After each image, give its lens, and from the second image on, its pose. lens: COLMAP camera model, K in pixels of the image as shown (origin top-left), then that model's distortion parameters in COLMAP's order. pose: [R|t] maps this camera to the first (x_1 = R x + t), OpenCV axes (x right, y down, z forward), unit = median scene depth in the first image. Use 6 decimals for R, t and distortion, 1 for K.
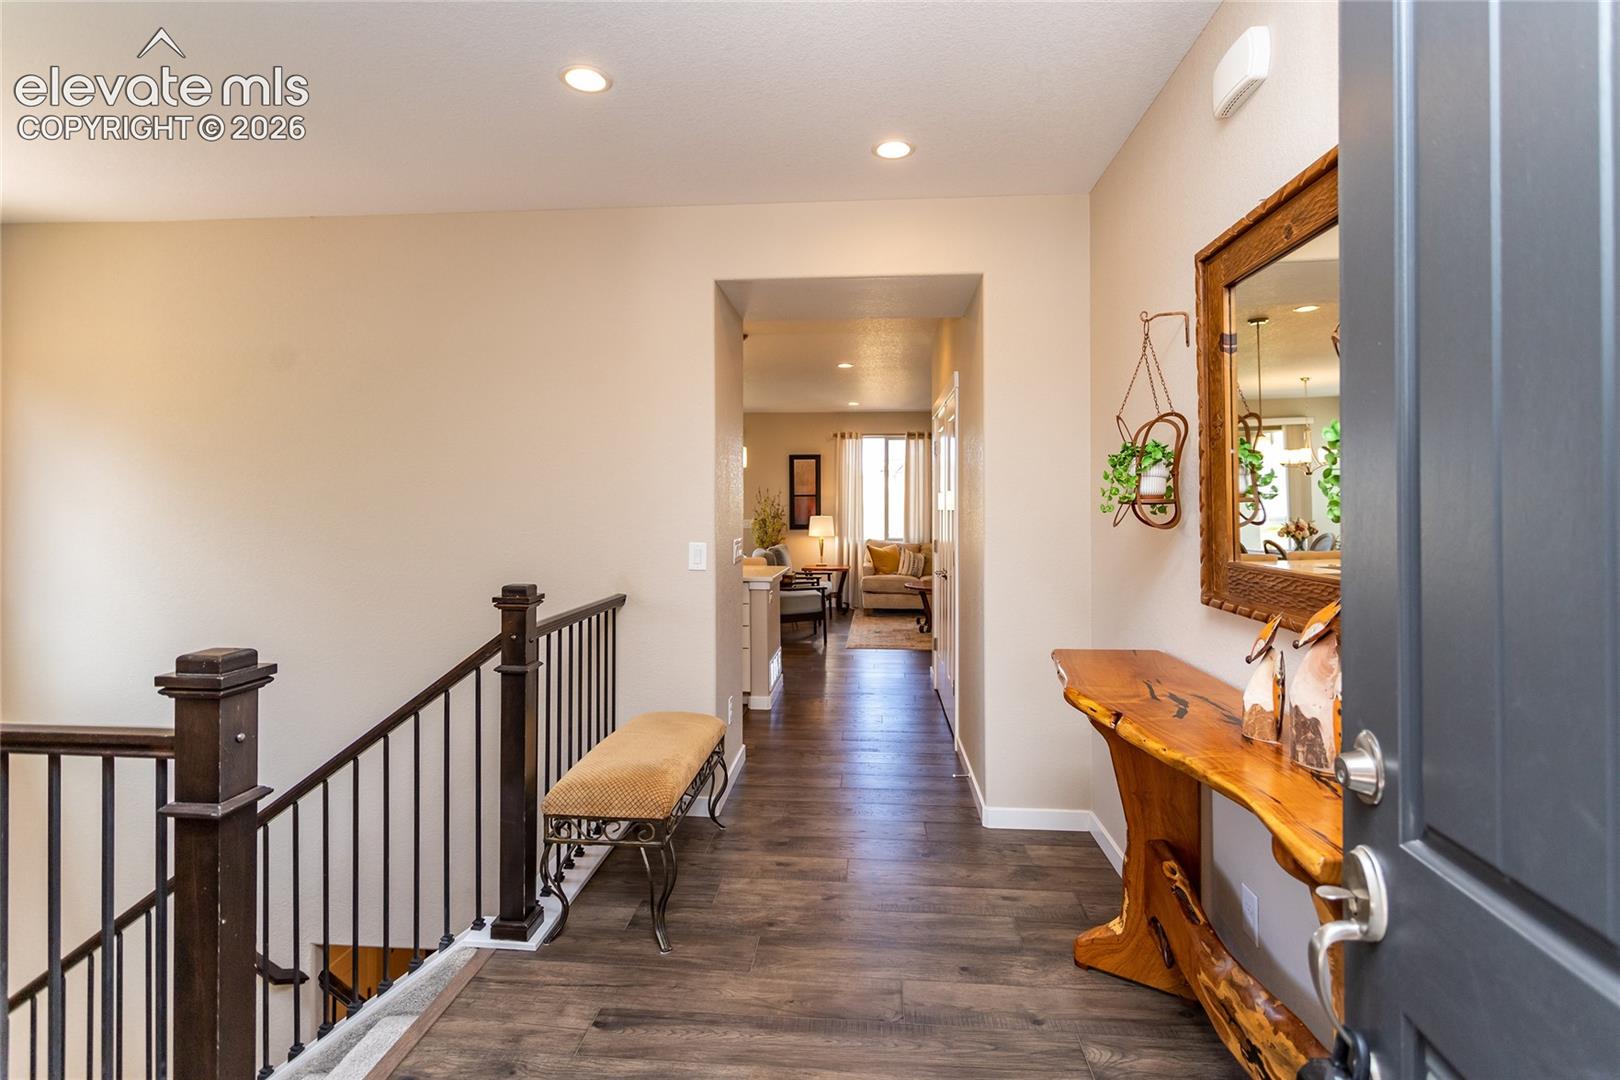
lens RADIAL K [[786.1, 0, 808.4], [0, 786.1, 528.6], [0, 0, 1]] dist [-0.000605, 0.000479]
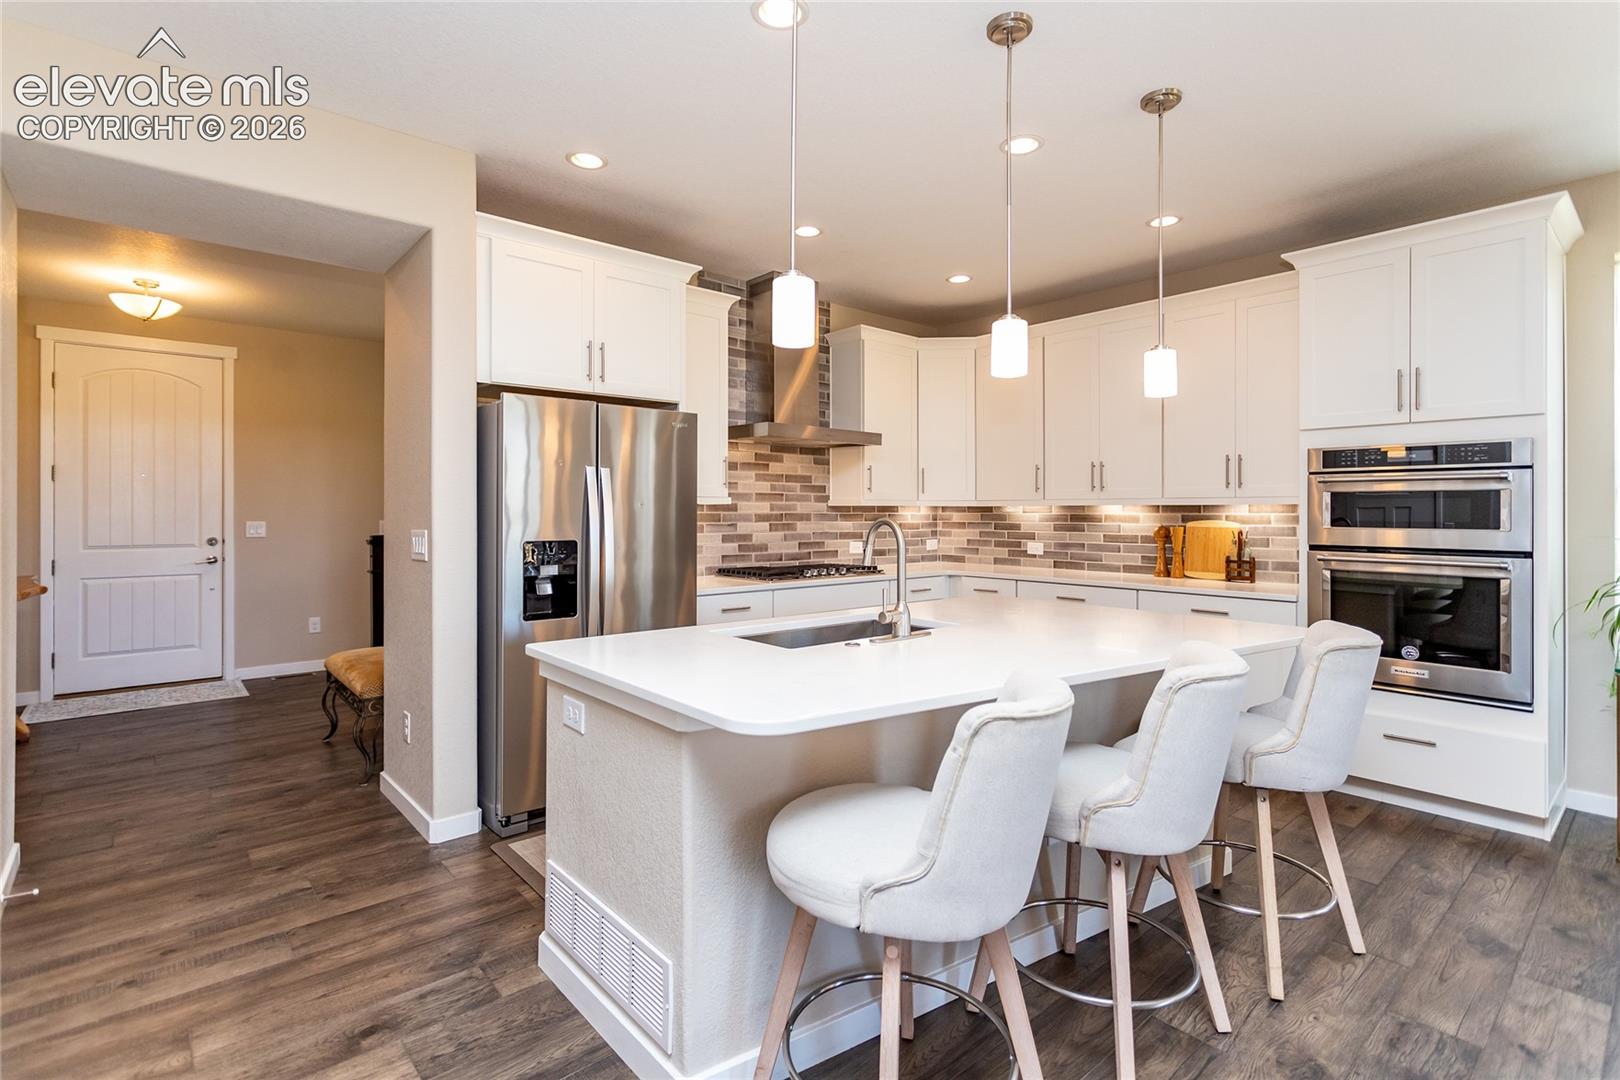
lens RADIAL K [[786.1, 0, 839.8], [0, 786.1, 505.7], [0, 0, 1]] dist [-0.000605, 0.000479]
pose [[-0.689770, -0.008707, -0.723977, 0.065158], [-0.006442, 0.999962, -0.005888, -0.002654], [0.724000, 0.000603, -0.689799, 0.632174]]
